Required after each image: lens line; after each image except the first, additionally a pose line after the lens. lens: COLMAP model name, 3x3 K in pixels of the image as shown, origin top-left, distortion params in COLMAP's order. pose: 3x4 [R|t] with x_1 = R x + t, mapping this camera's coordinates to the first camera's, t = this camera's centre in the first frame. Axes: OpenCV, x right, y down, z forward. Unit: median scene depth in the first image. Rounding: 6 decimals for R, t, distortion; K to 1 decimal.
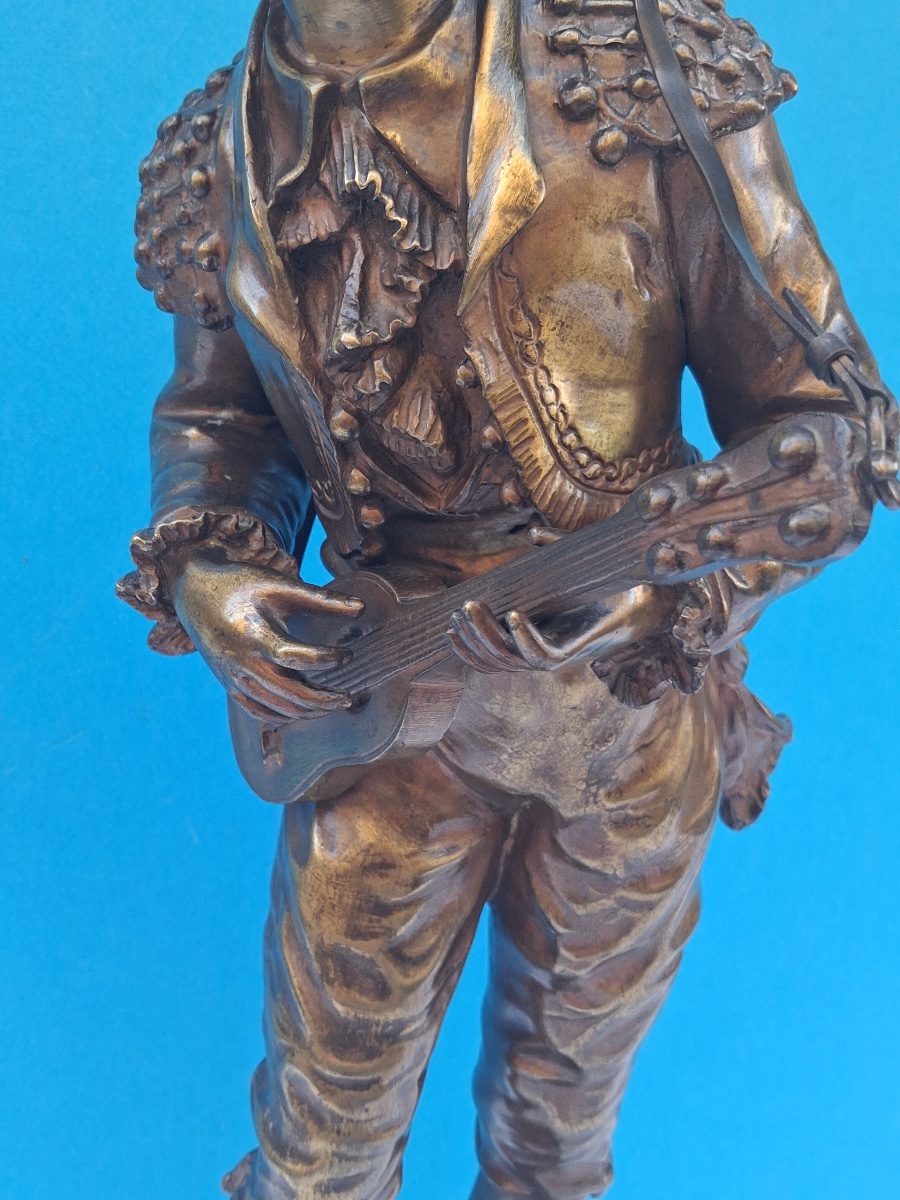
lens RADIAL K [[1363.7, 0, 450.0], [0, 1363.7, 600.0], [0, 0, 1]] dist [0.226463, -1.040820]
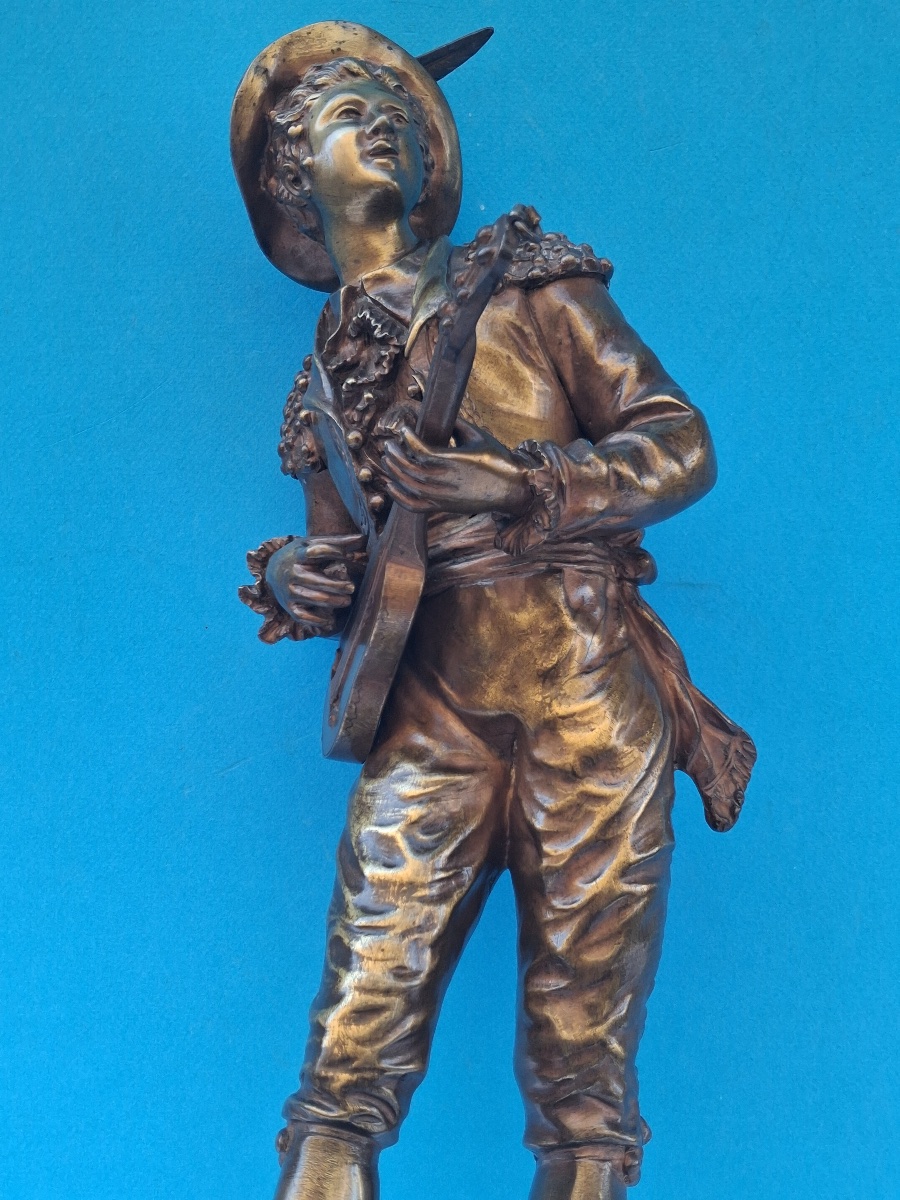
lens RADIAL K [[1363.7, 0, 450.0], [0, 1363.7, 600.0], [0, 0, 1]] dist [0.226463, -1.040820]
pose [[0.959891, -0.134129, -0.246209, 0.433099], [-0.037488, 0.808861, -0.586804, 1.036135], [0.277856, 0.572497, 0.771390, -0.184534]]
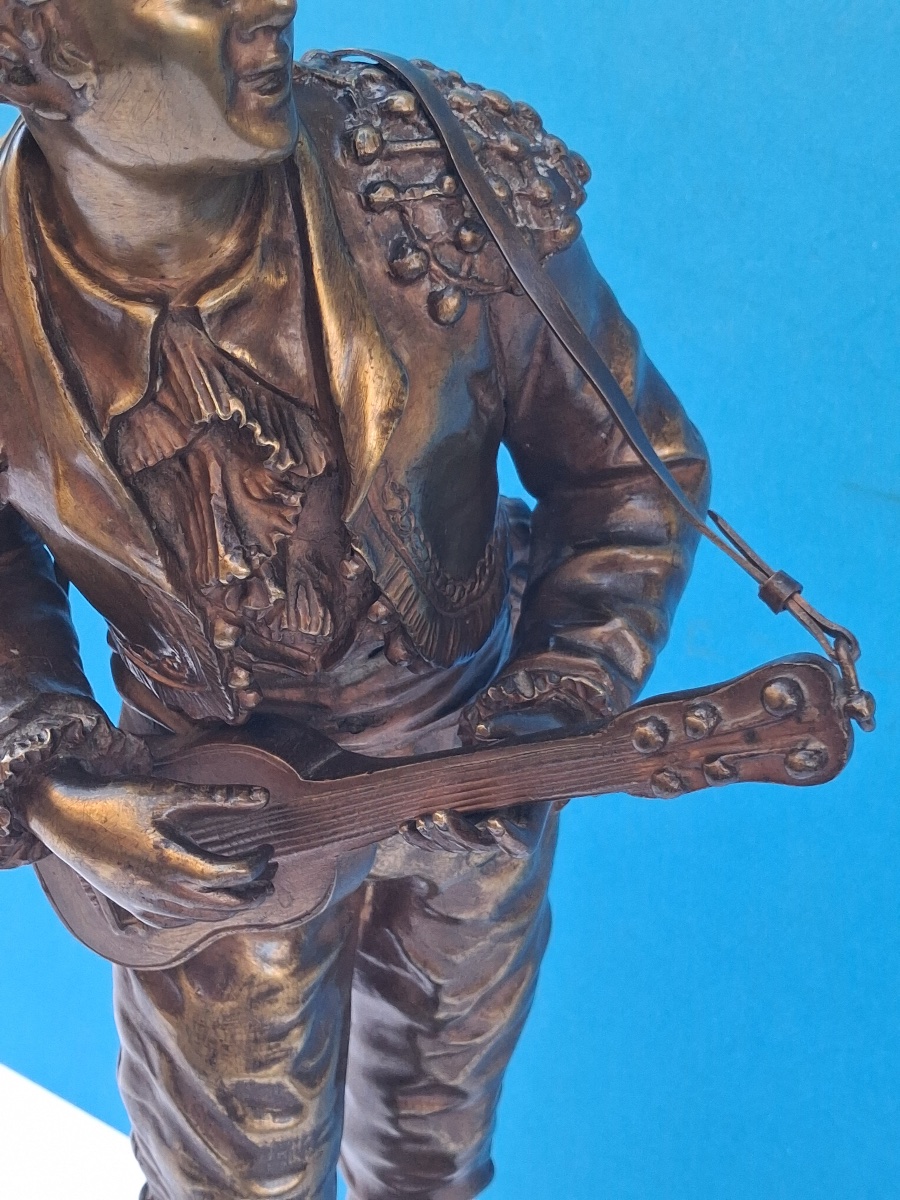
lens RADIAL K [[1906.9, 0, 450.0], [0, 1906.9, 600.0], [0, 0, 1]] dist [0.171967, -0.172133]
pose [[0.911159, -0.262170, 0.317893, -0.343615], [0.185393, 0.949818, 0.251945, -0.446872], [-0.367992, -0.170627, 0.914039, -0.244846]]
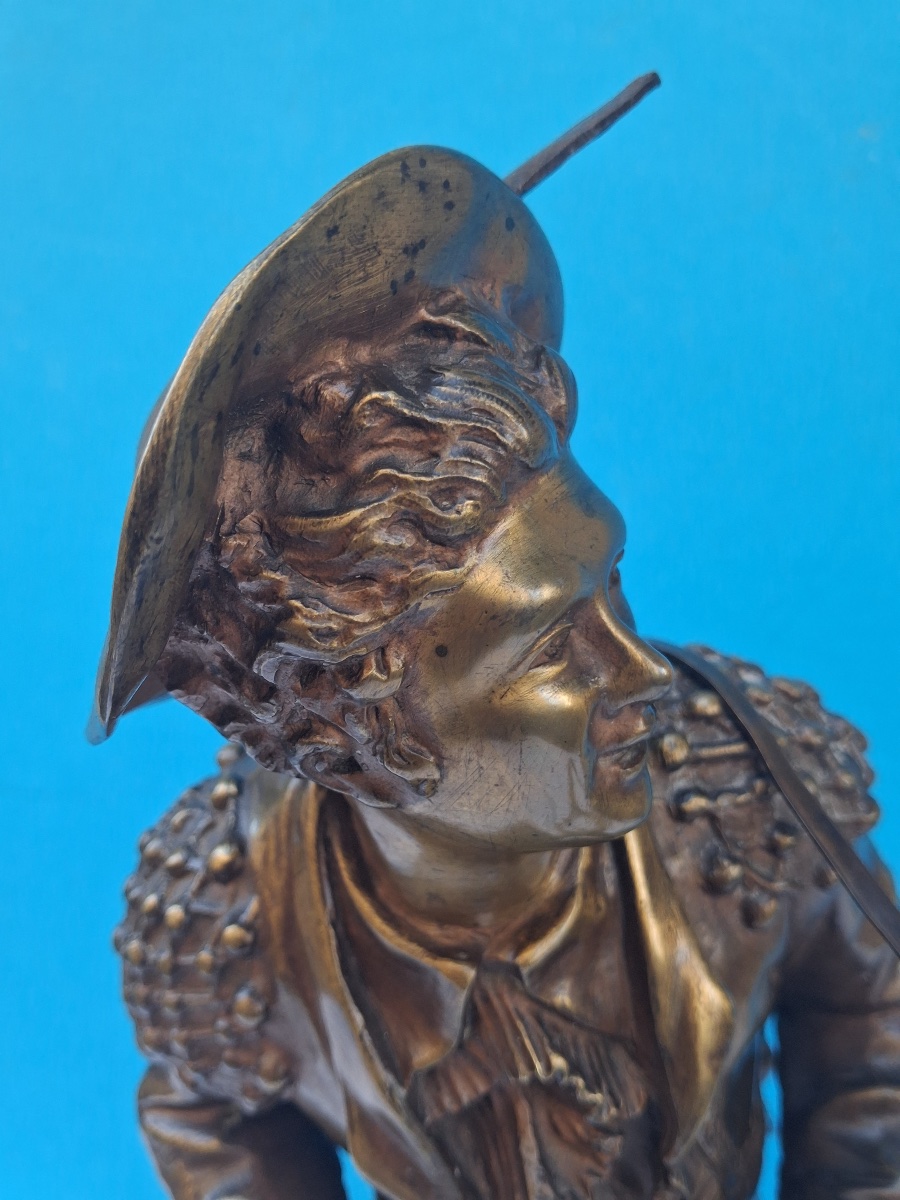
lens RADIAL K [[1132.9, 0, 450.0], [0, 1132.9, 600.0], [0, 0, 1]] dist [-0.003427, -0.004110]
pose [[0.909209, -0.239853, 0.340309, -0.259393], [0.217753, 0.970625, 0.102330, -0.614914], [-0.354856, -0.018936, 0.934729, 0.363893]]
